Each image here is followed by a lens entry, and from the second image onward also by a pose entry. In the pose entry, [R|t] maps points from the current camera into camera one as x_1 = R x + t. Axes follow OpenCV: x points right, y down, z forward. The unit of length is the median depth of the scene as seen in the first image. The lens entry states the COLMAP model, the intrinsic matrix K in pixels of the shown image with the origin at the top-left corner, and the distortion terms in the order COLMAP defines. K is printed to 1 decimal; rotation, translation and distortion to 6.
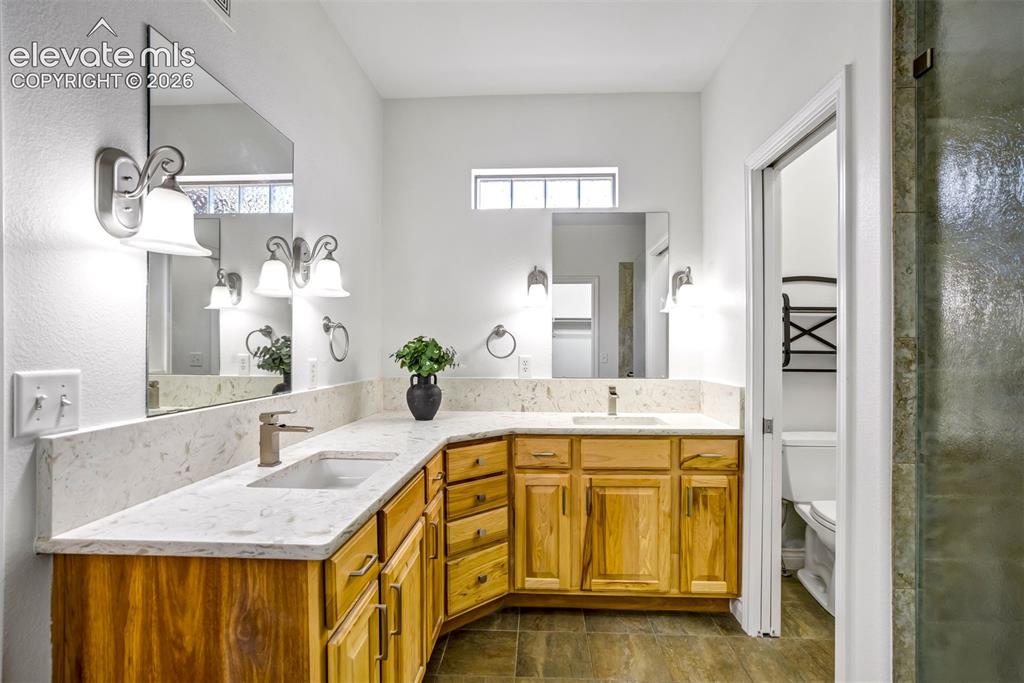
lens RADIAL K [[478.3, 0, 518.3], [0, 478.3, 345.4], [0, 0, 1]] dist [-0.036024, 0.016686]
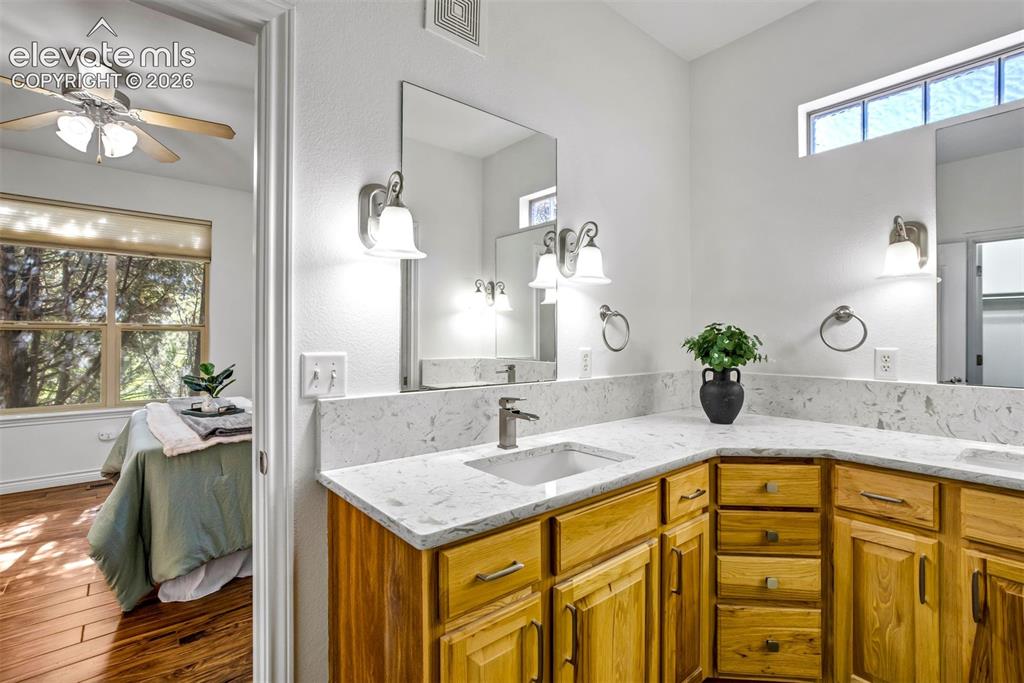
lens RADIAL K [[478.3, 0, 506.2], [0, 478.3, 332.7], [0, 0, 1]] dist [-0.036024, 0.016686]
pose [[0.686881, -0.008304, -0.726723, 0.176205], [0.003405, 0.999961, -0.008207, 0.003517], [0.726762, 0.003163, 0.686882, 0.182338]]
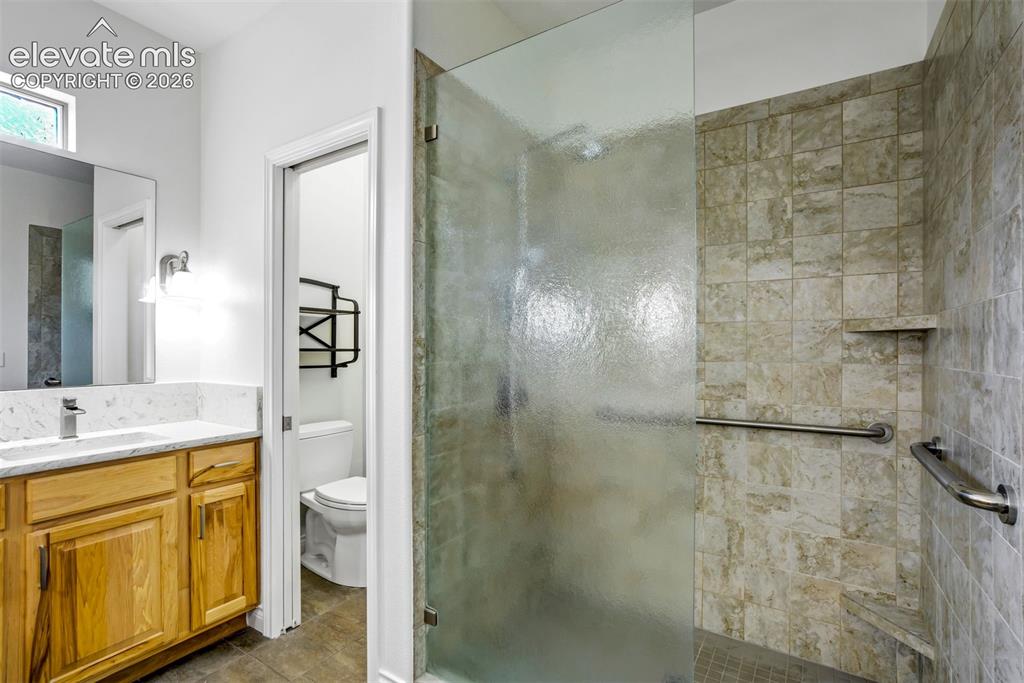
lens RADIAL K [[478.3, 0, 518.0], [0, 478.3, 344.7], [0, 0, 1]] dist [-0.036024, 0.016686]
pose [[0.484037, 0.004642, 0.875035, -0.118231], [-0.007395, 0.999972, -0.001214, 0.000113], [-0.875016, -0.005883, 0.484058, 0.076848]]
